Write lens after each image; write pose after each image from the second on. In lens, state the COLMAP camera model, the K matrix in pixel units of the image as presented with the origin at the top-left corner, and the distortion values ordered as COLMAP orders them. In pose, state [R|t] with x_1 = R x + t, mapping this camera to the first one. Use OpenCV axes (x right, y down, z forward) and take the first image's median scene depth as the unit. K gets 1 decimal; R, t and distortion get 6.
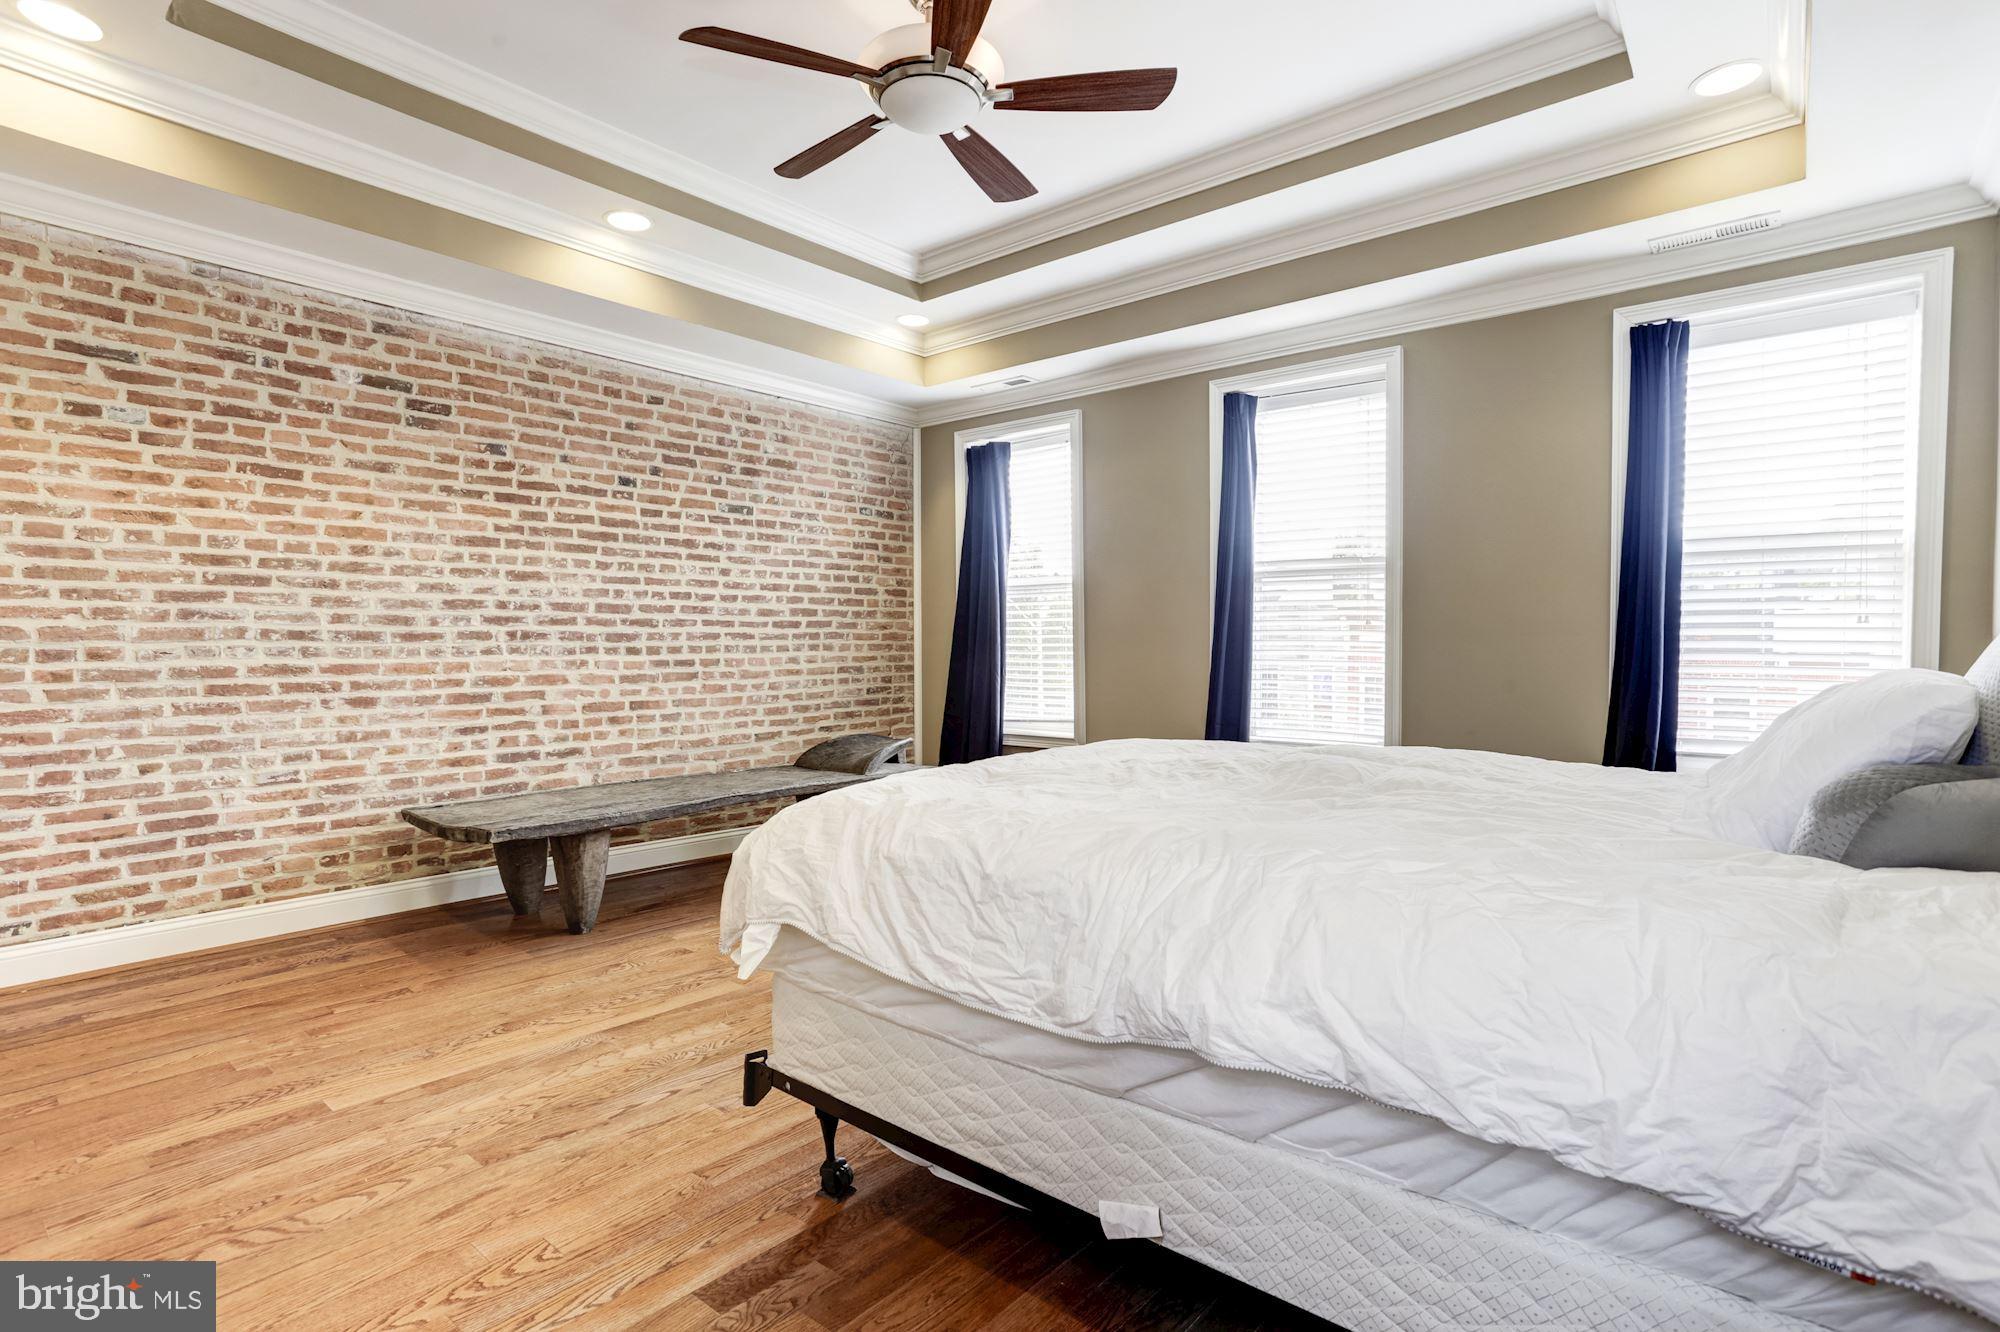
lens RADIAL K [[963.8, 0, 1000.0], [0, 963.8, 666.0], [0, 0, 1]] dist [-0.057008, 0.035786]
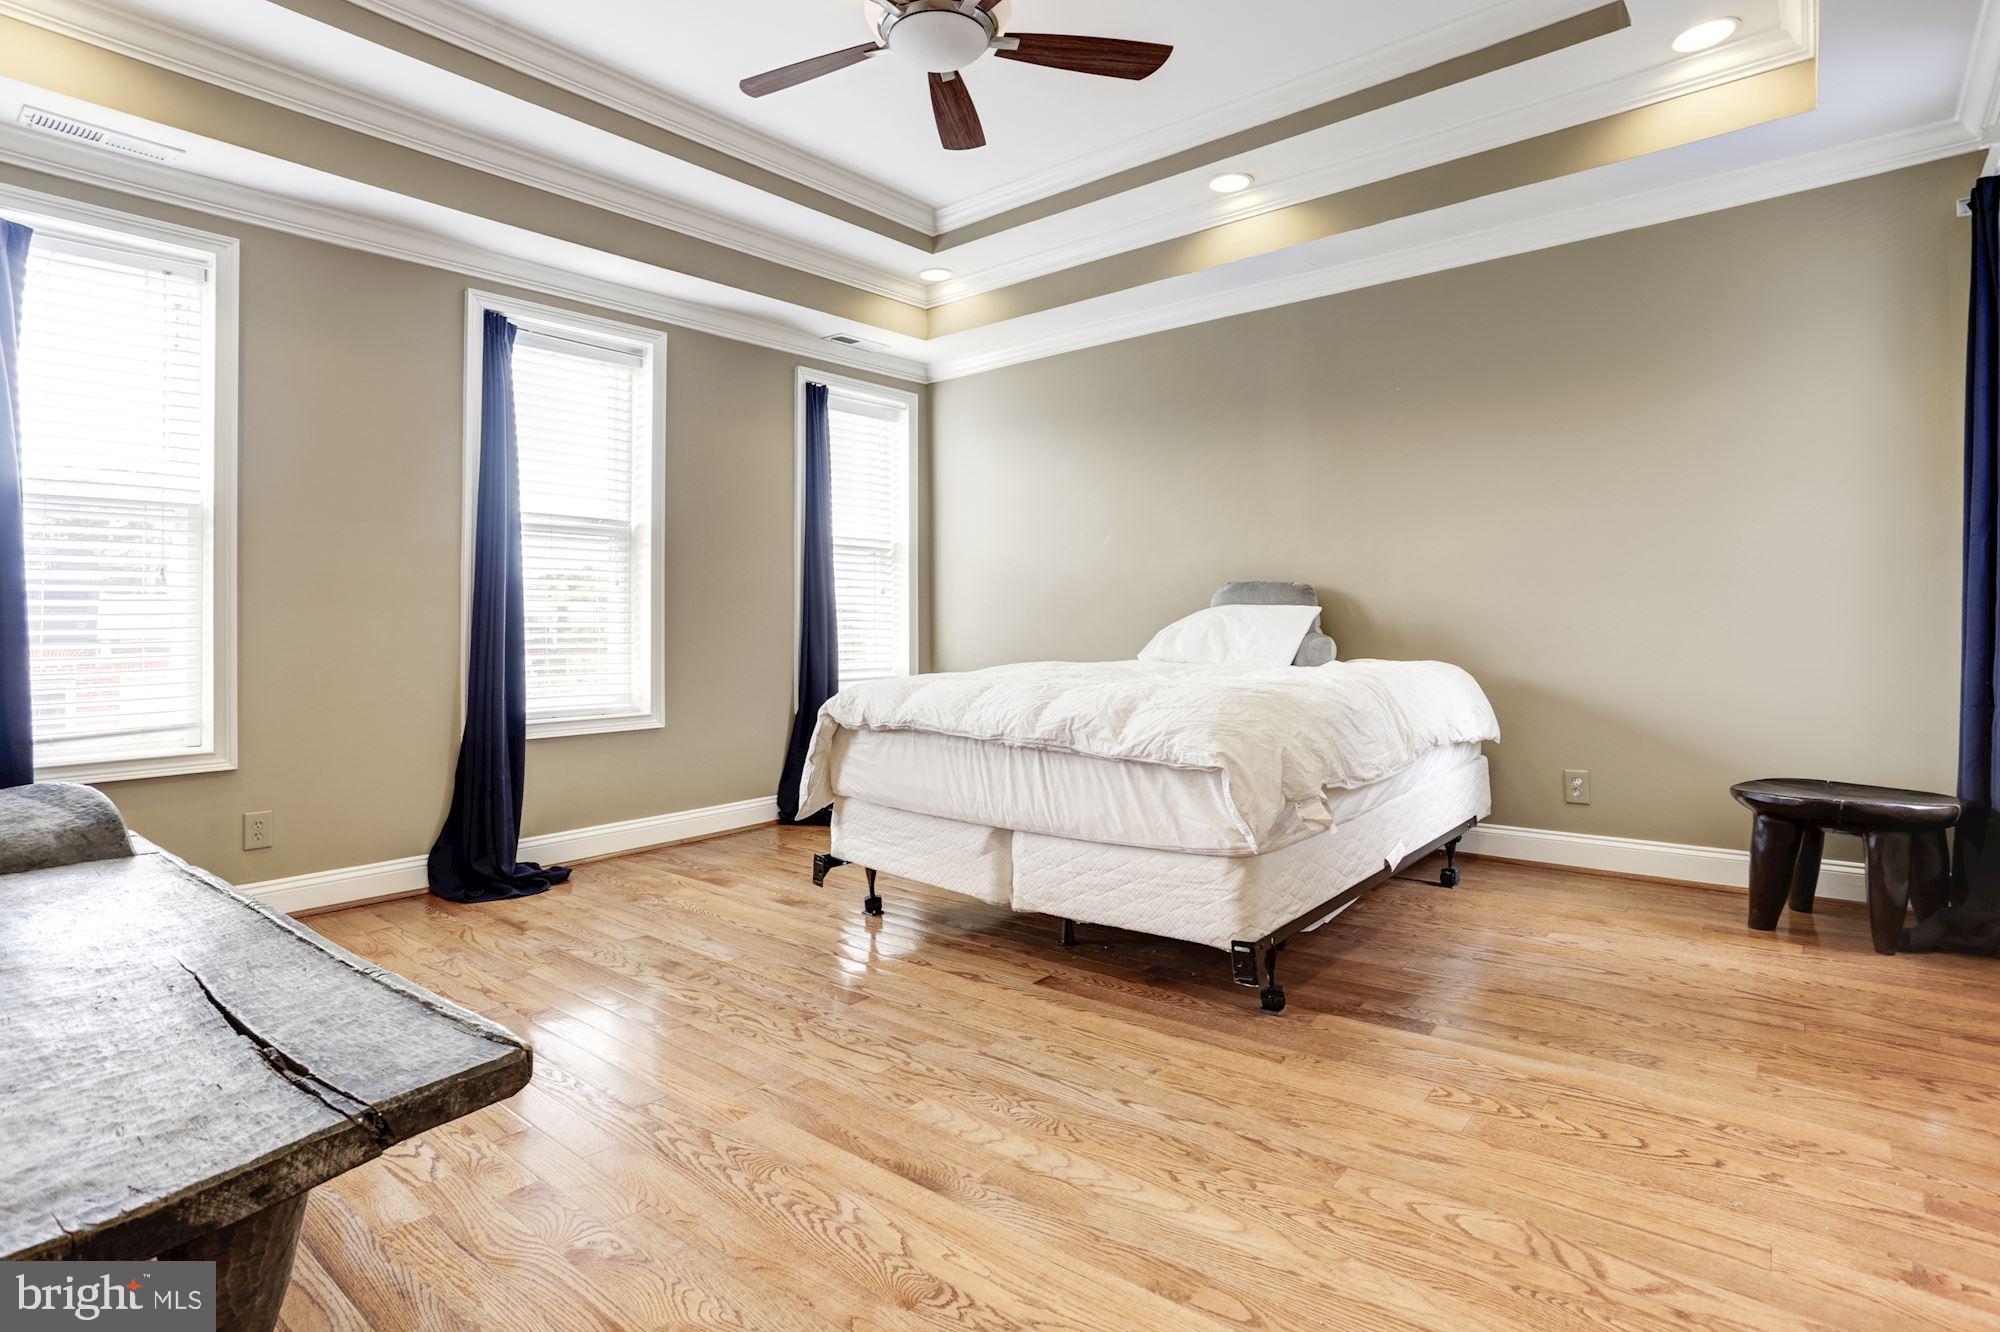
lens RADIAL K [[1002.1, 0, 966.2], [0, 1002.1, 616.6], [0, 0, 1]] dist [-0.066529, 0.042592]
pose [[0.026961, 0.006758, 0.999614, -1.080278], [0.036999, 0.999285, -0.007753, 0.017090], [-0.998952, 0.037194, 0.026692, 0.970227]]
